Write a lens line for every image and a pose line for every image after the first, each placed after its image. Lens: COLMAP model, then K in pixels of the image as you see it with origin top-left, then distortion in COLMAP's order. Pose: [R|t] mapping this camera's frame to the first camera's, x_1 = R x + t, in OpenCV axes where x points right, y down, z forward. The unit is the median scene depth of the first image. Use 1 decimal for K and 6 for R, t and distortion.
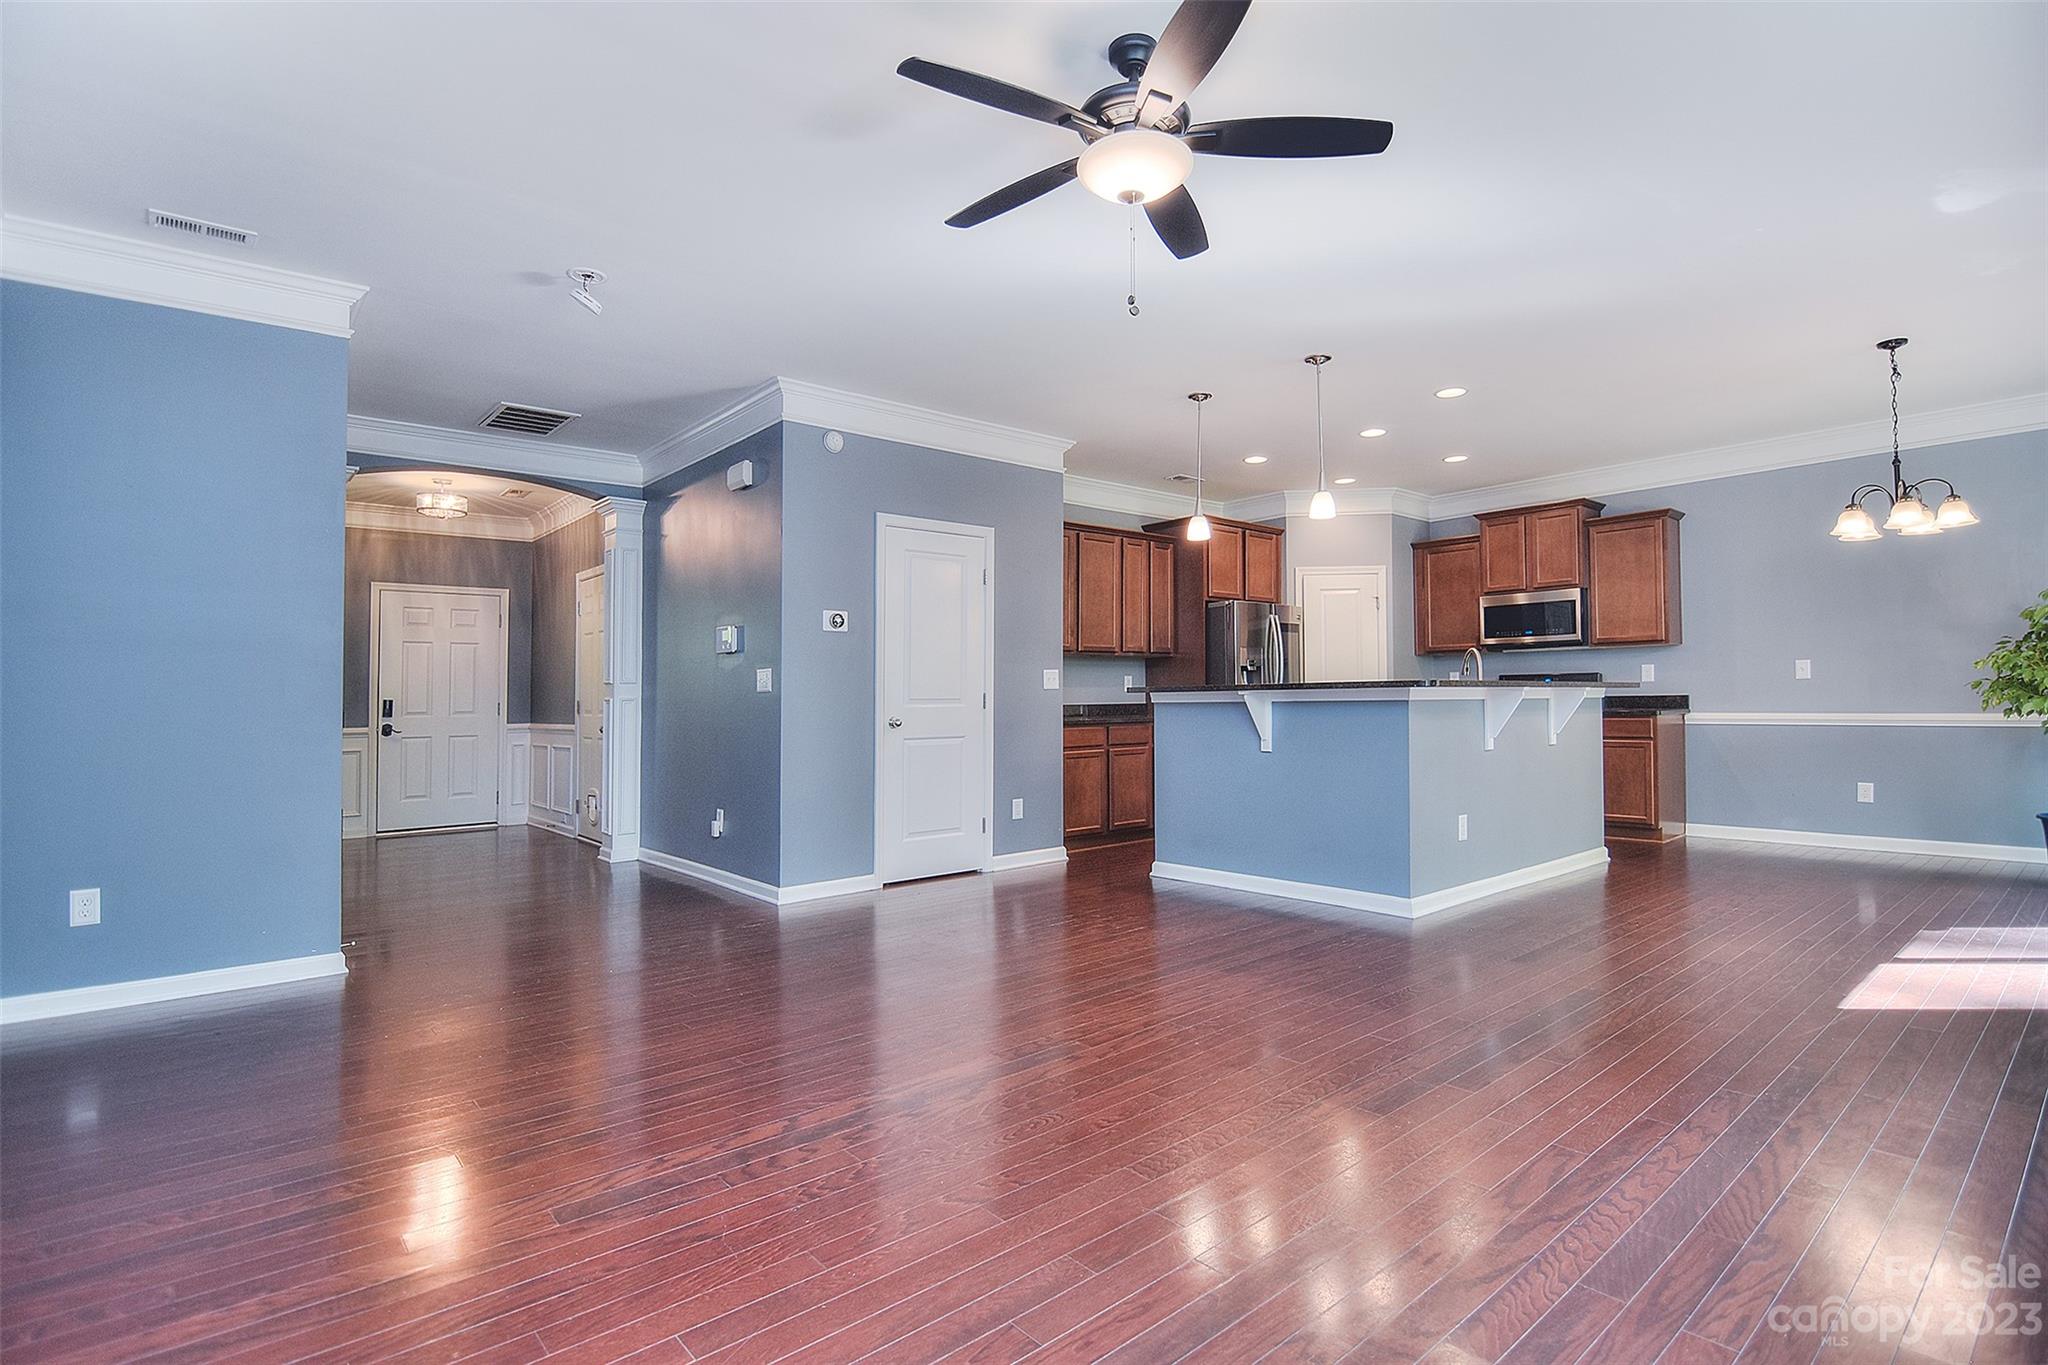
lens RADIAL K [[1006.8, 0, 1024.0], [0, 1006.8, 682.5], [0, 0, 1]] dist [-0.004611, -0.012399]
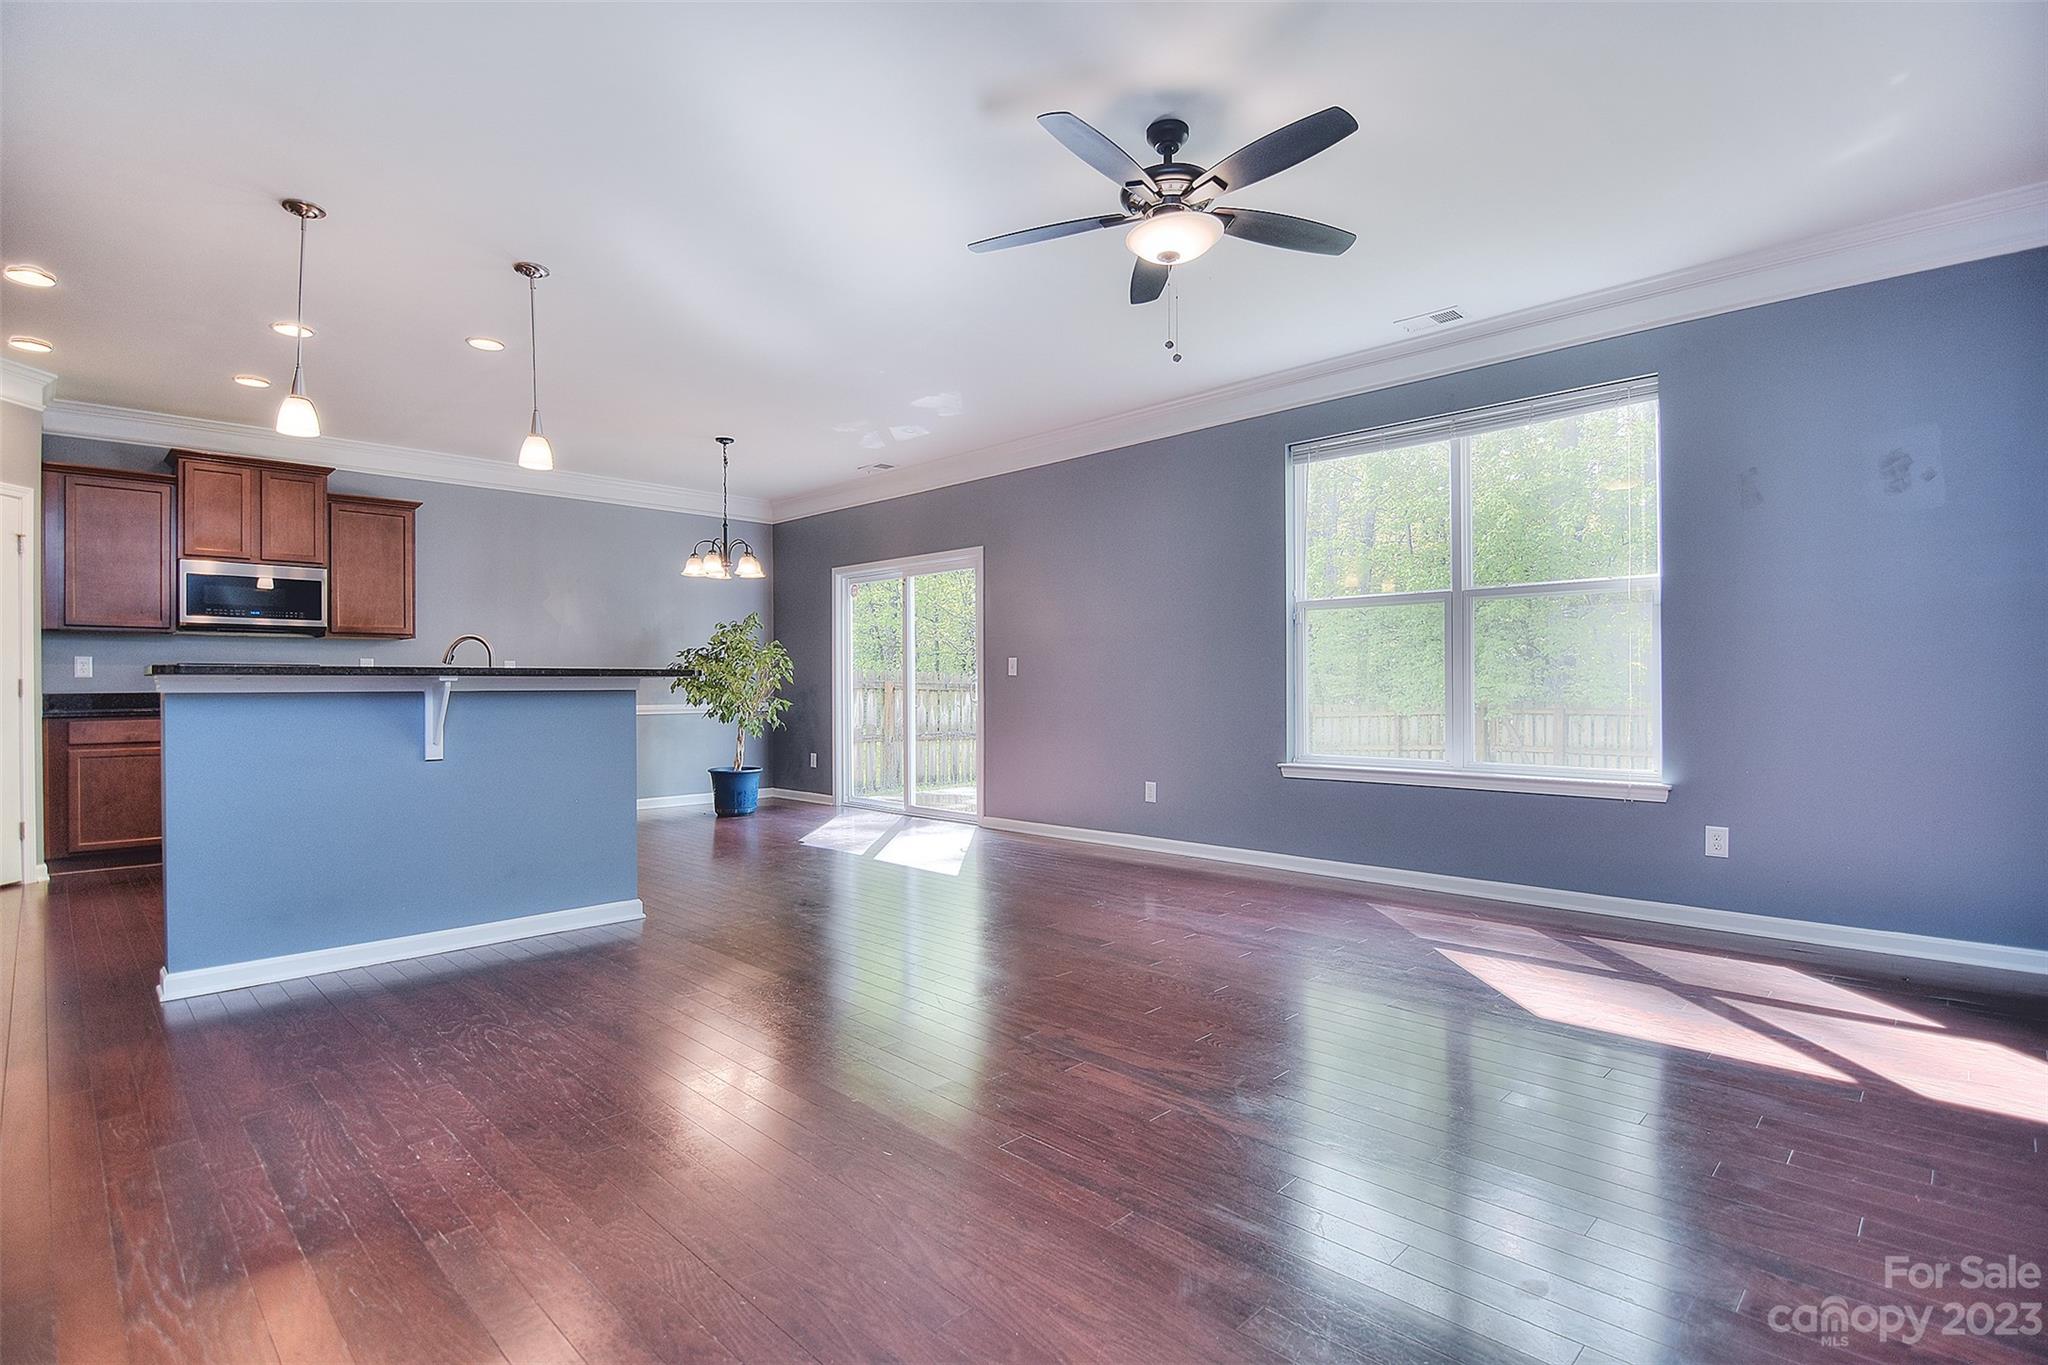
lens RADIAL K [[981.1, 0, 1044.4], [0, 981.1, 707.0], [0, 0, 1]] dist [-0.006010, -0.010270]
pose [[-0.095899, -0.004907, 0.995379, -0.366655], [-0.011577, 0.999926, 0.003814, 0.017362], [-0.995324, -0.011157, -0.095949, 0.448756]]
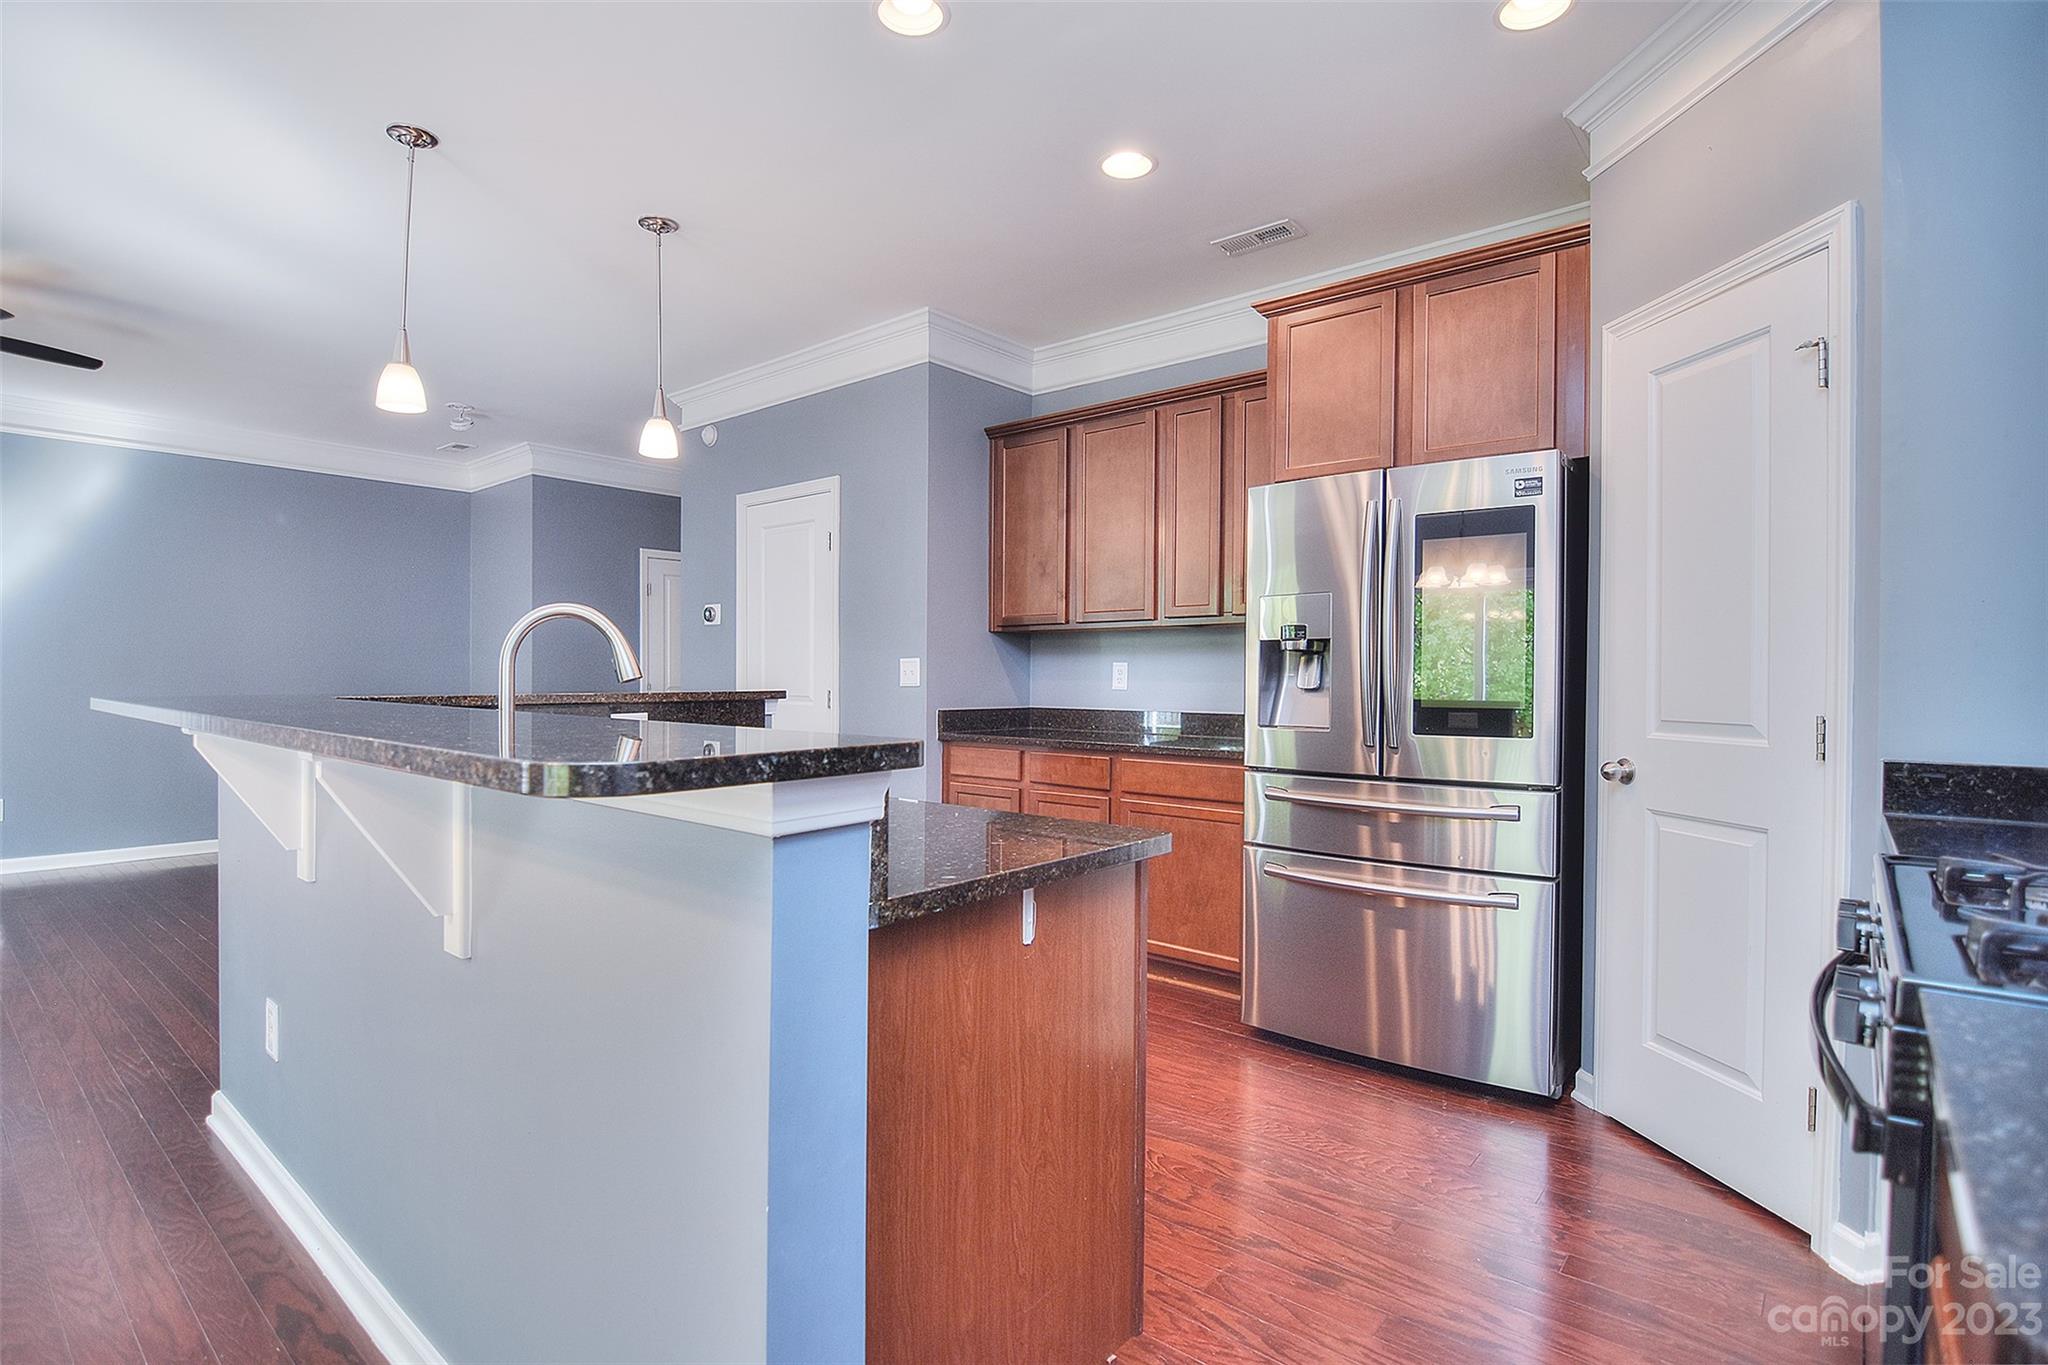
lens RADIAL K [[993.0, 0, 1035.9], [0, 993.0, 683.0], [0, 0, 1]] dist [-0.000962, -0.015012]
pose [[0.162447, 0.022614, -0.986458, 0.626655], [0.011889, 0.999620, 0.024873, -0.010322], [0.986646, -0.015769, 0.162117, 0.857673]]
